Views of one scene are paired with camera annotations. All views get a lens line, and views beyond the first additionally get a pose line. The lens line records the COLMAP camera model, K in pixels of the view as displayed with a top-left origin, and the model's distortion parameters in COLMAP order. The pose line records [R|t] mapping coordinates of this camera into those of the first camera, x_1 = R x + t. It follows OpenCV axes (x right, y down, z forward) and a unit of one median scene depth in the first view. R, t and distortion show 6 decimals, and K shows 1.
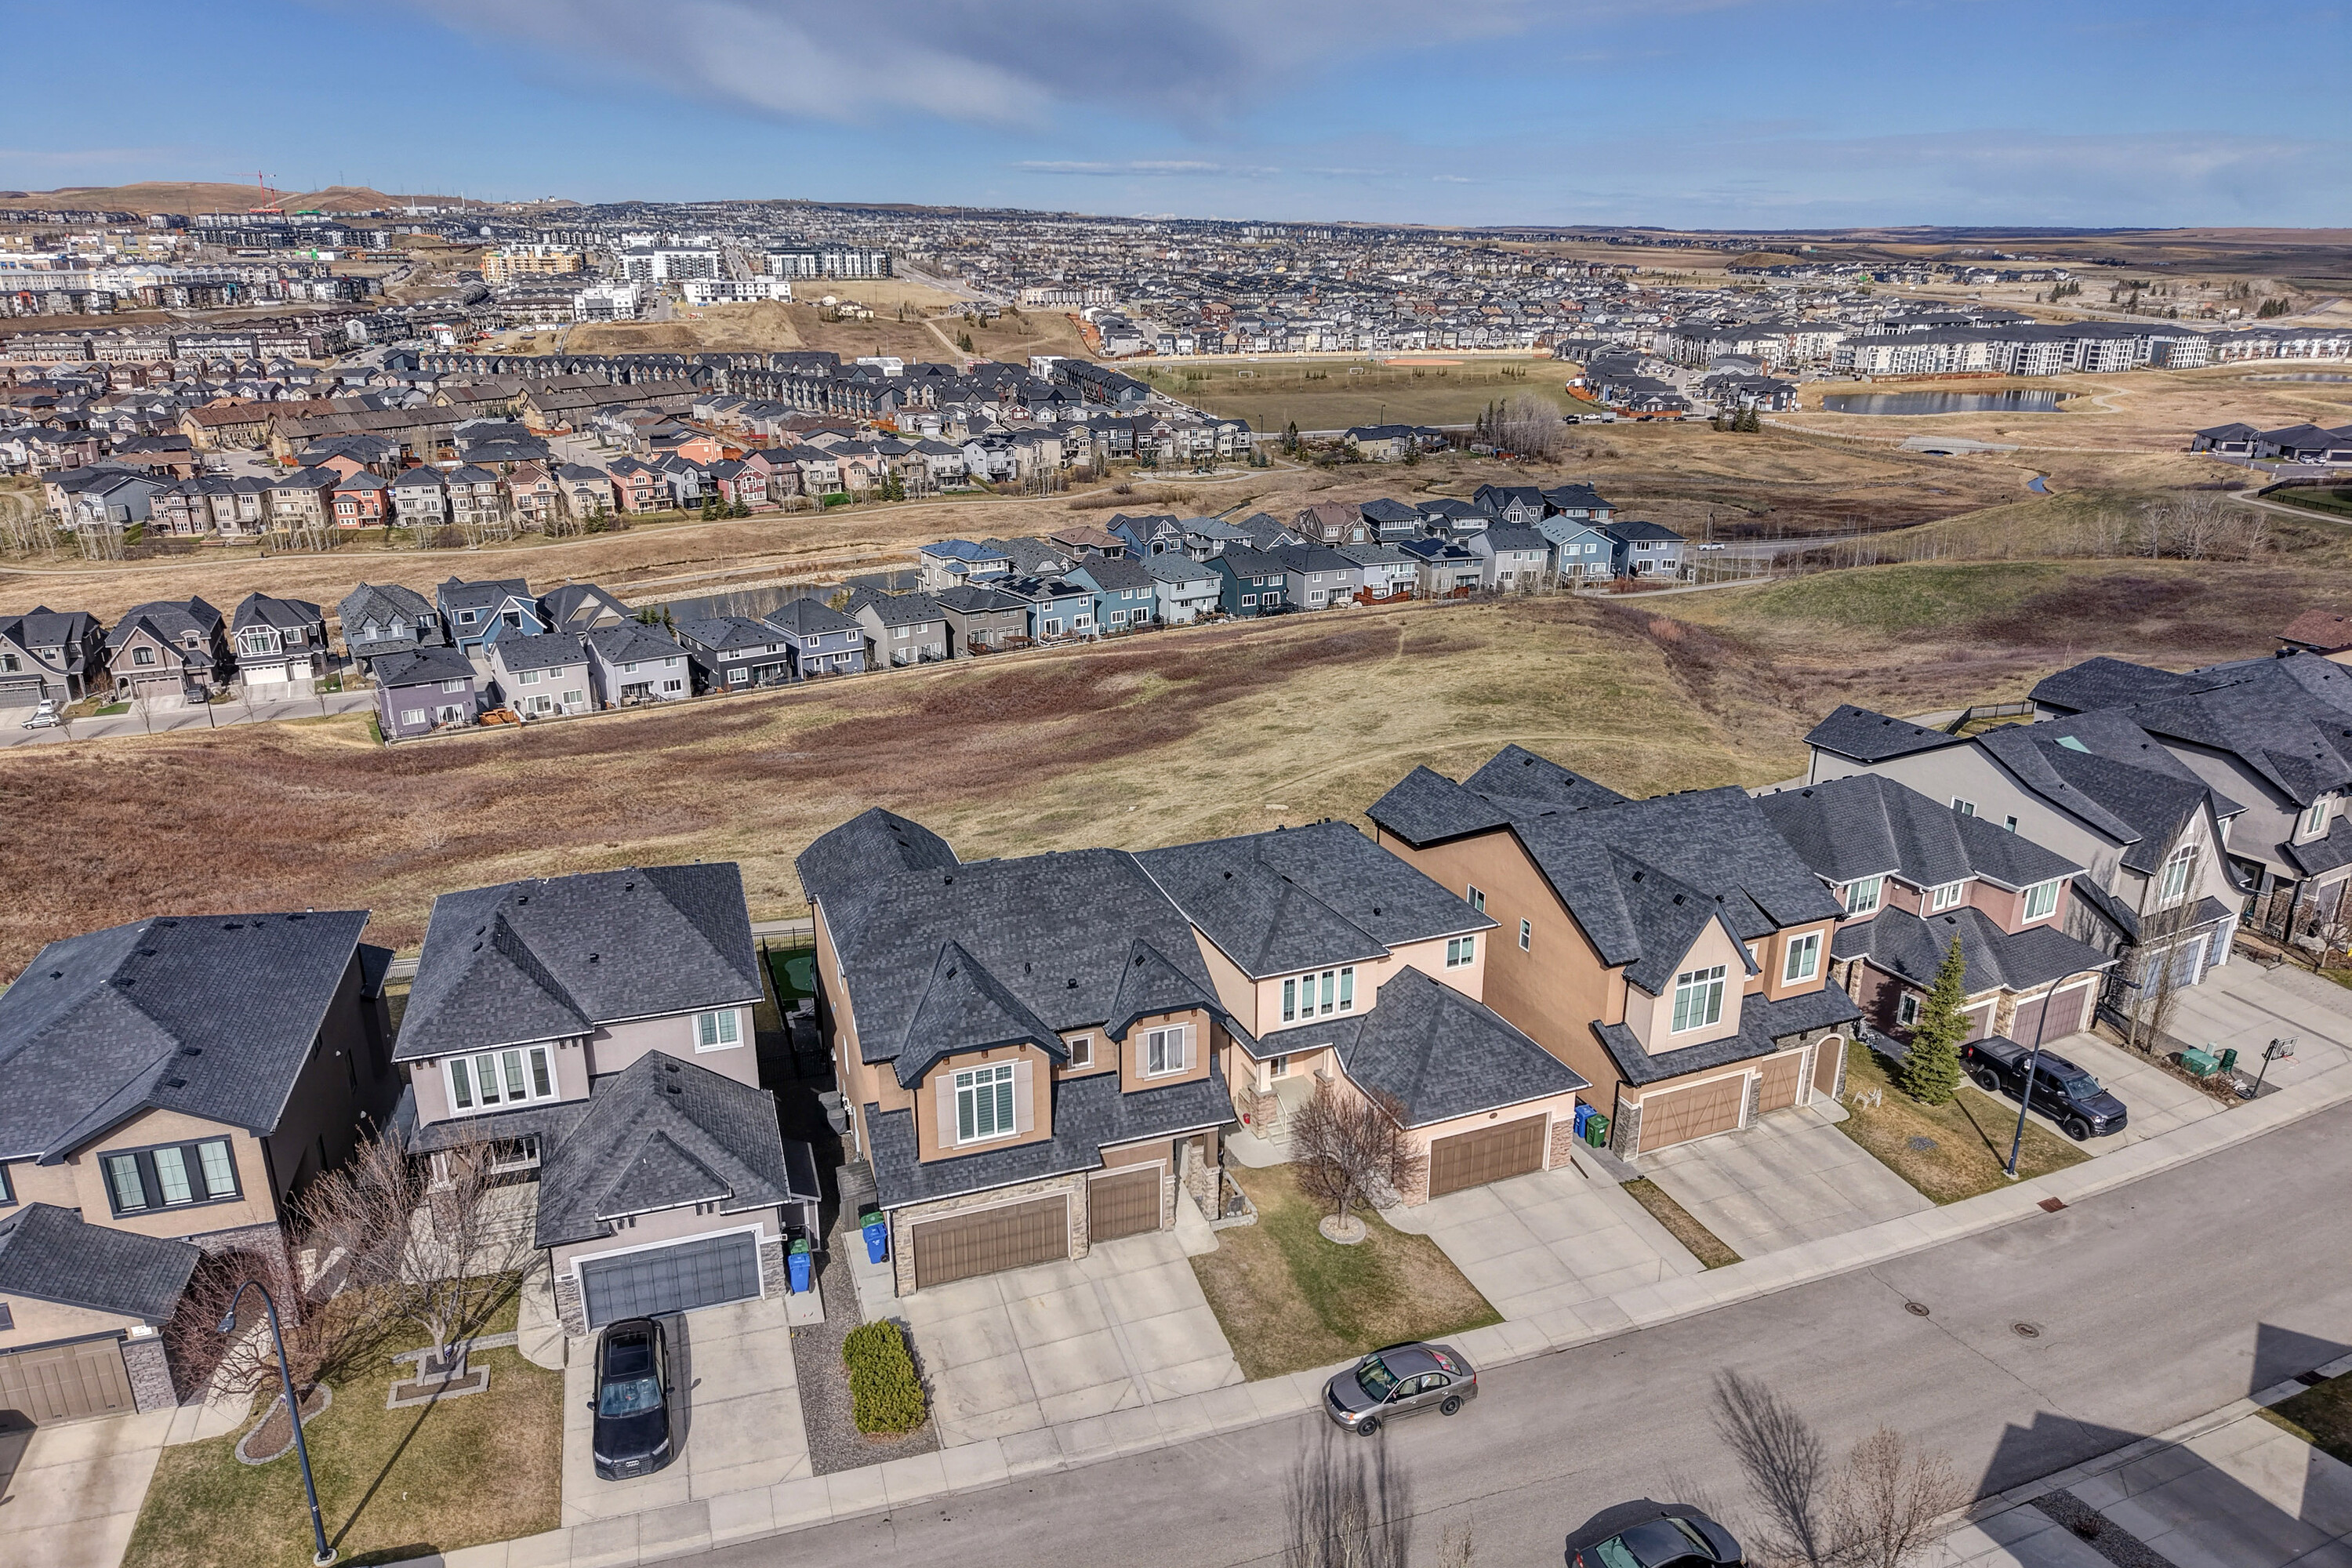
lens RADIAL K [[1595.8, 0, 1180.3], [0, 1595.8, 782.1], [0, 0, 1]] dist [0.023873, -0.025380]
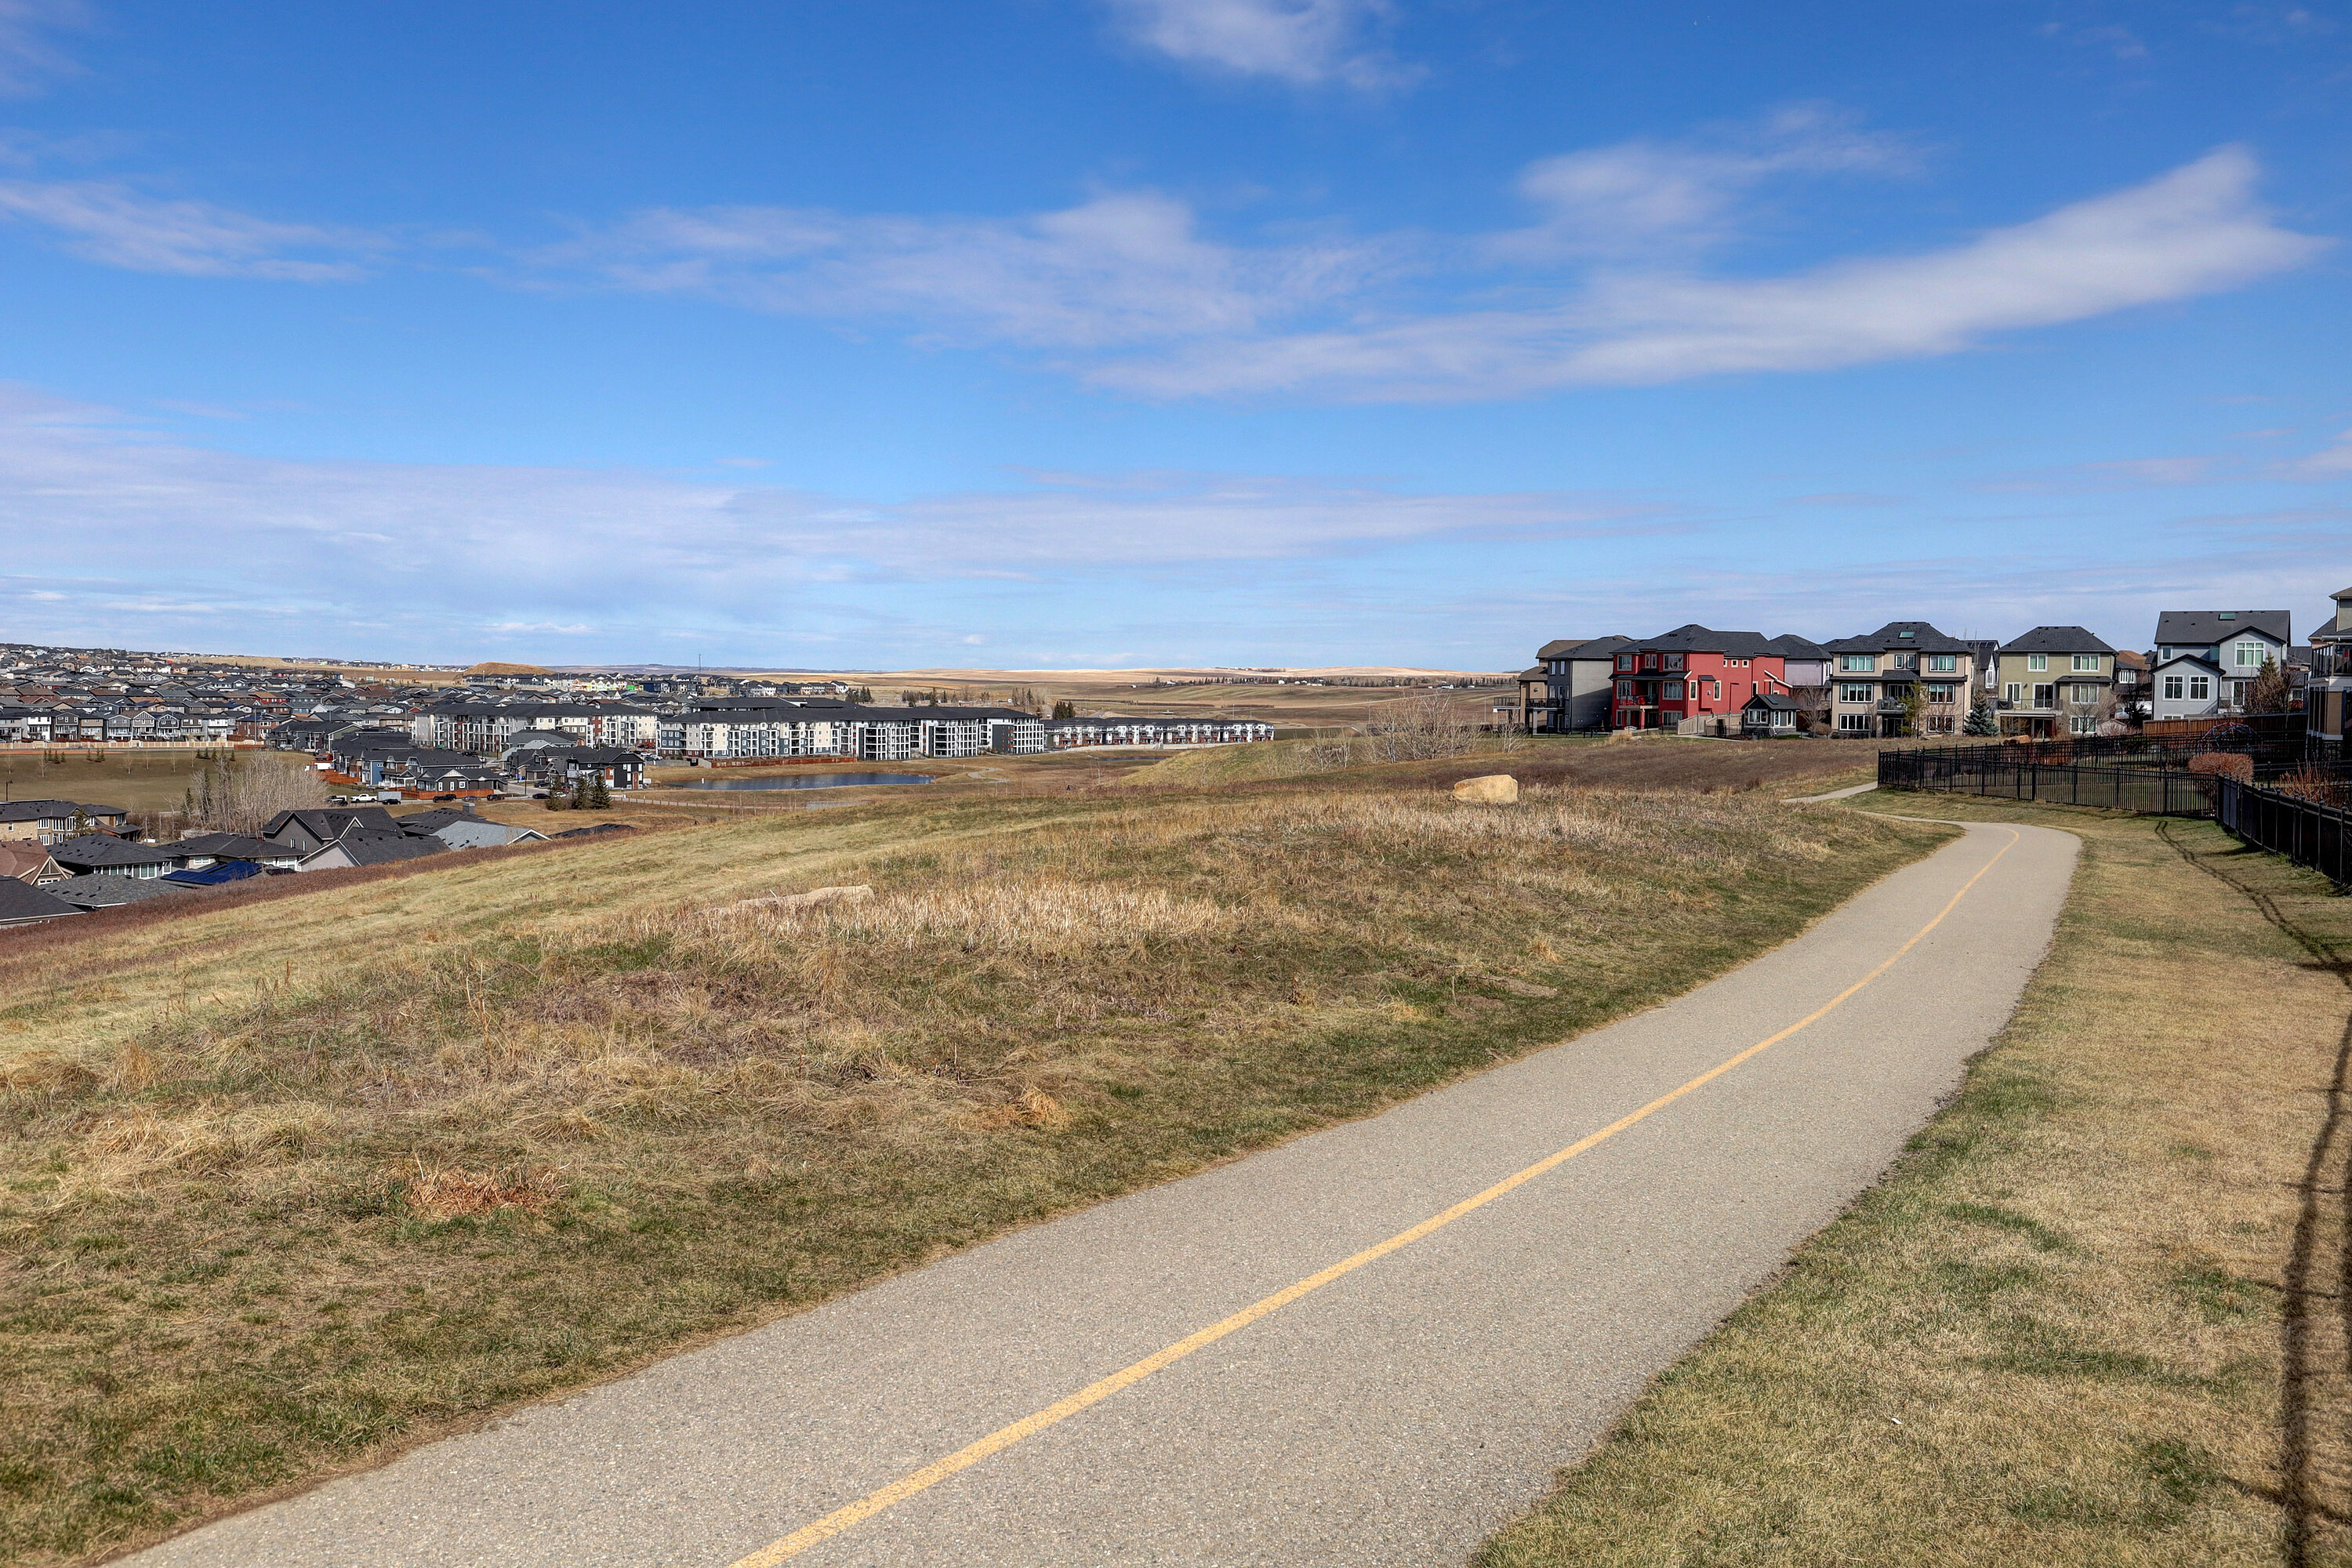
lens RADIAL K [[2031.1, 0, 1194.6], [0, 2031.1, 786.9], [0, 0, 1]] dist [0.018424, -0.004310]
pose [[0.780277, -0.024172, 0.624967, -0.005875], [0.193390, 0.959608, -0.204335, 0.011239], [-0.594784, 0.280301, 0.753434, 0.173873]]
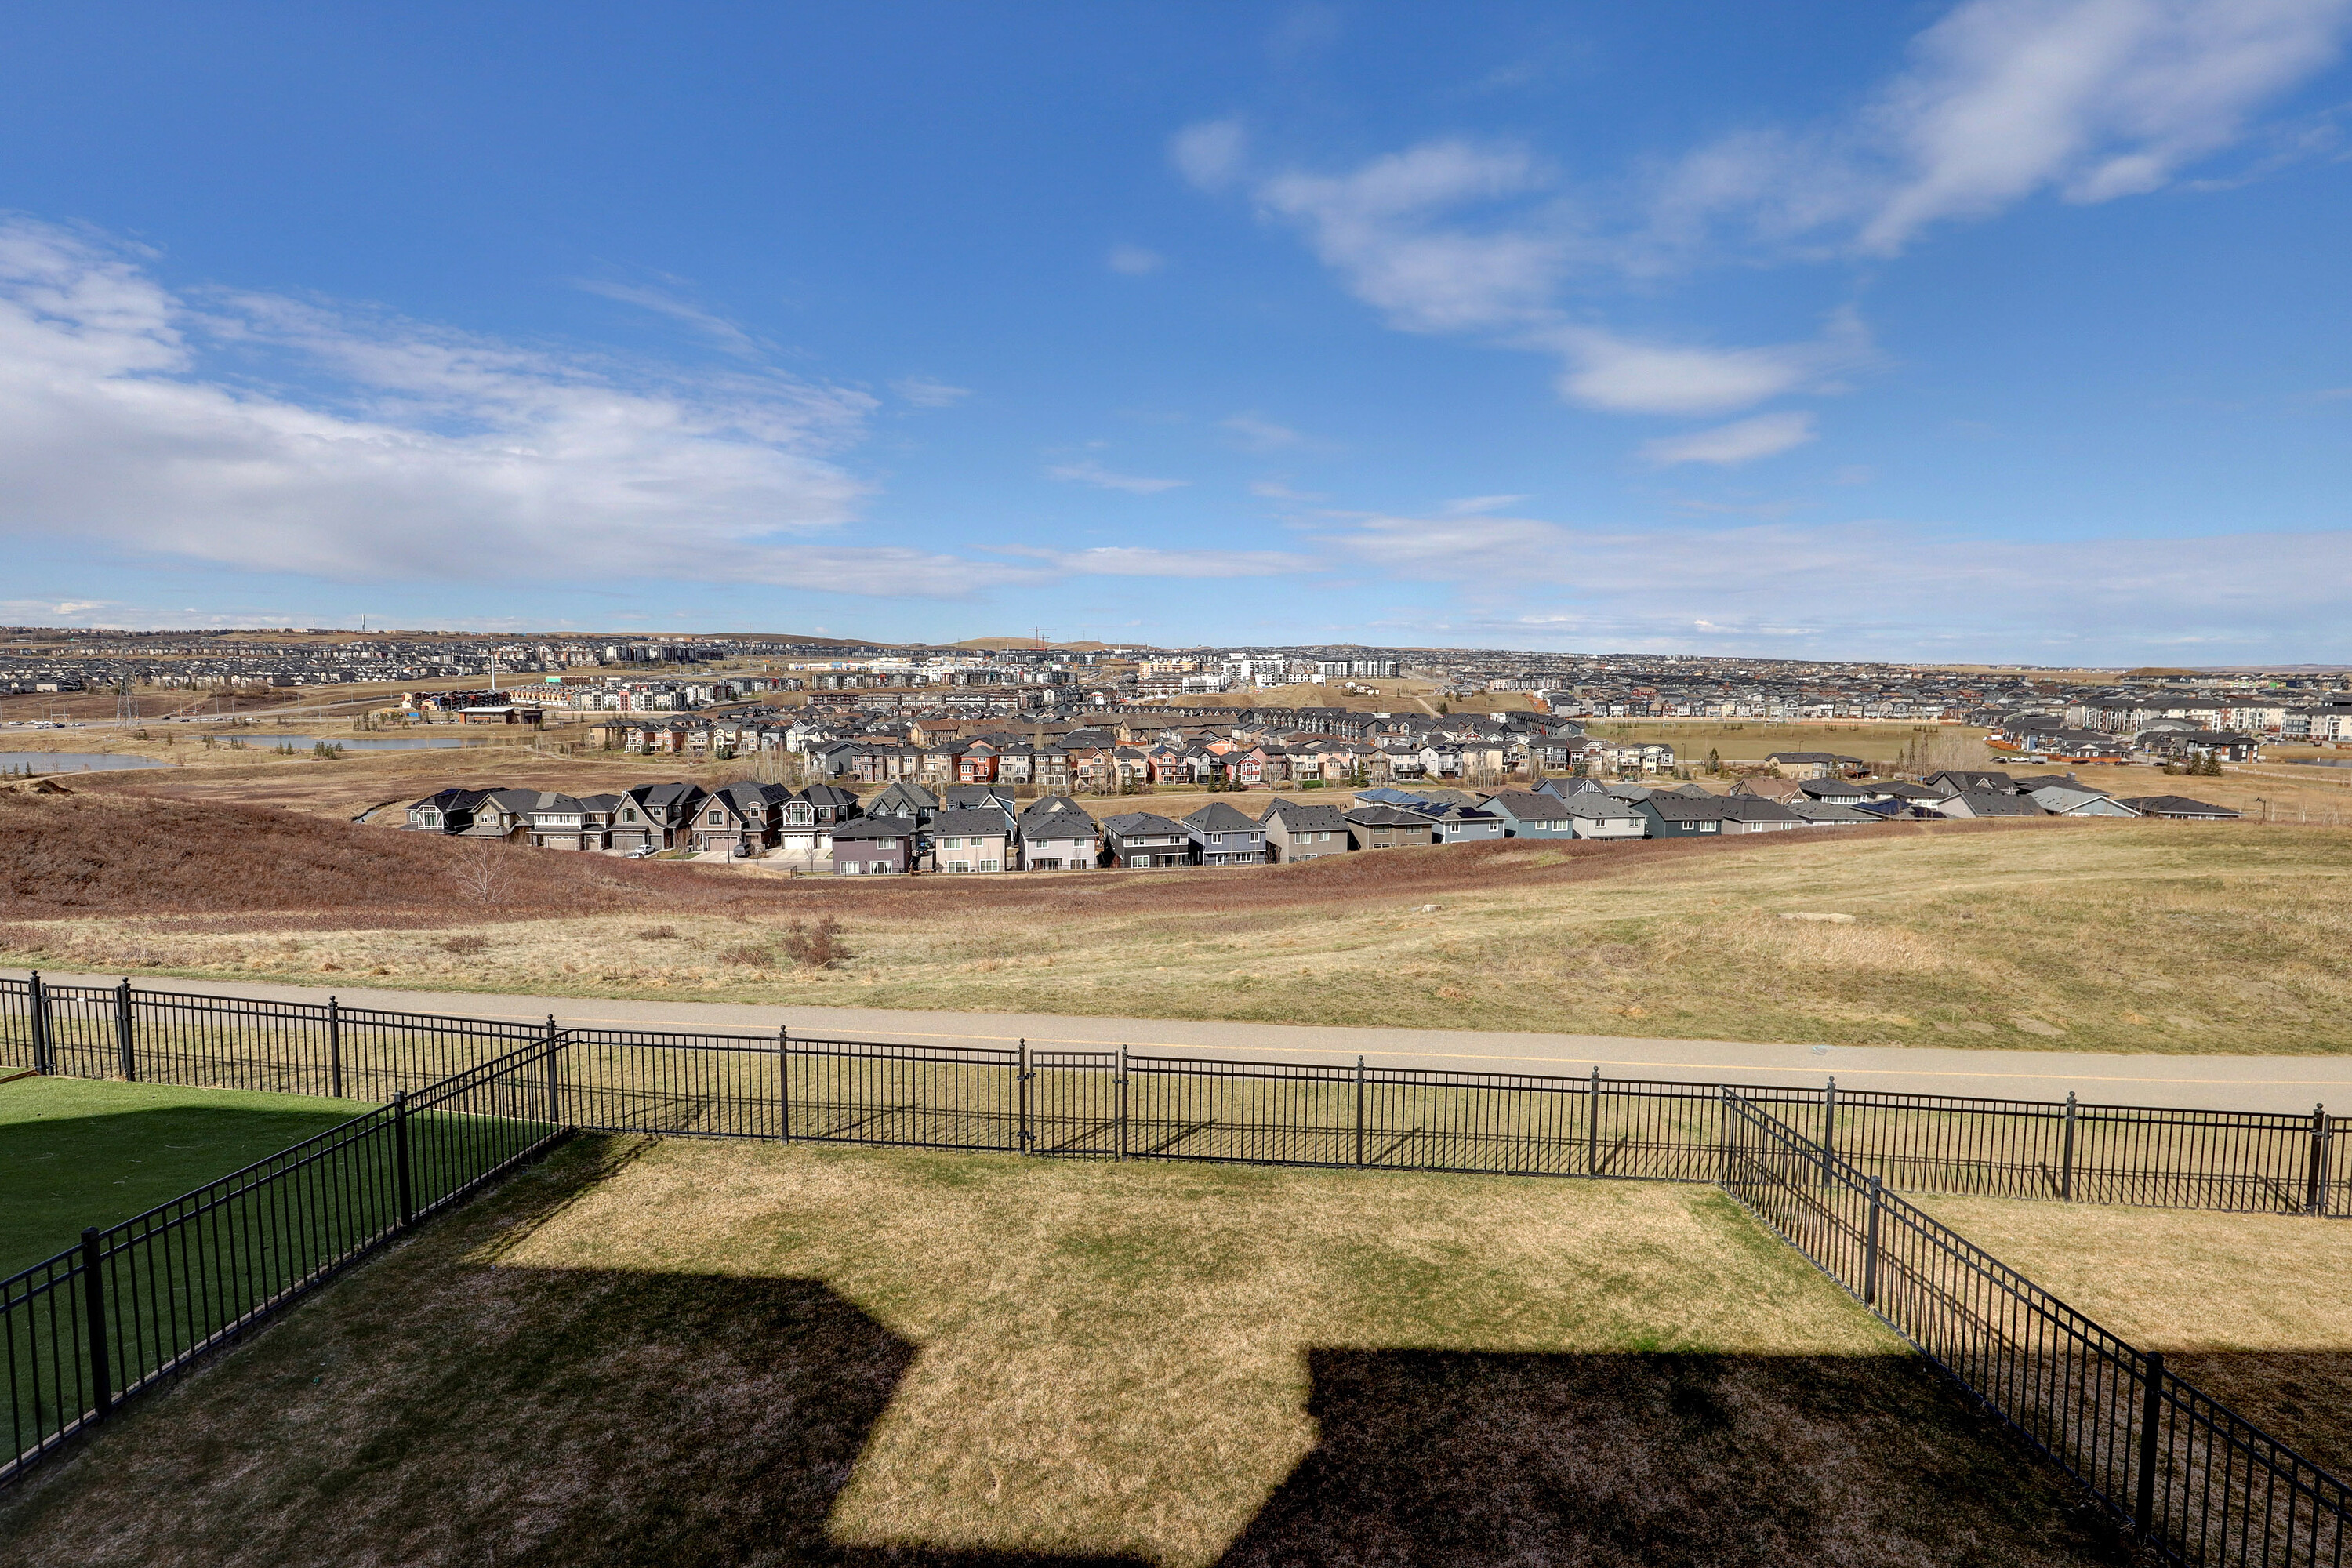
lens RADIAL K [[1087.6, 0, 1165.2], [0, 1087.6, 776.3], [0, 0, 1]] dist [0.004207, -0.003595]
pose [[0.924151, 0.033976, -0.380513, 0.003639], [-0.122540, 0.969770, -0.211021, 0.011902], [0.361840, 0.241643, 0.900378, 0.150603]]
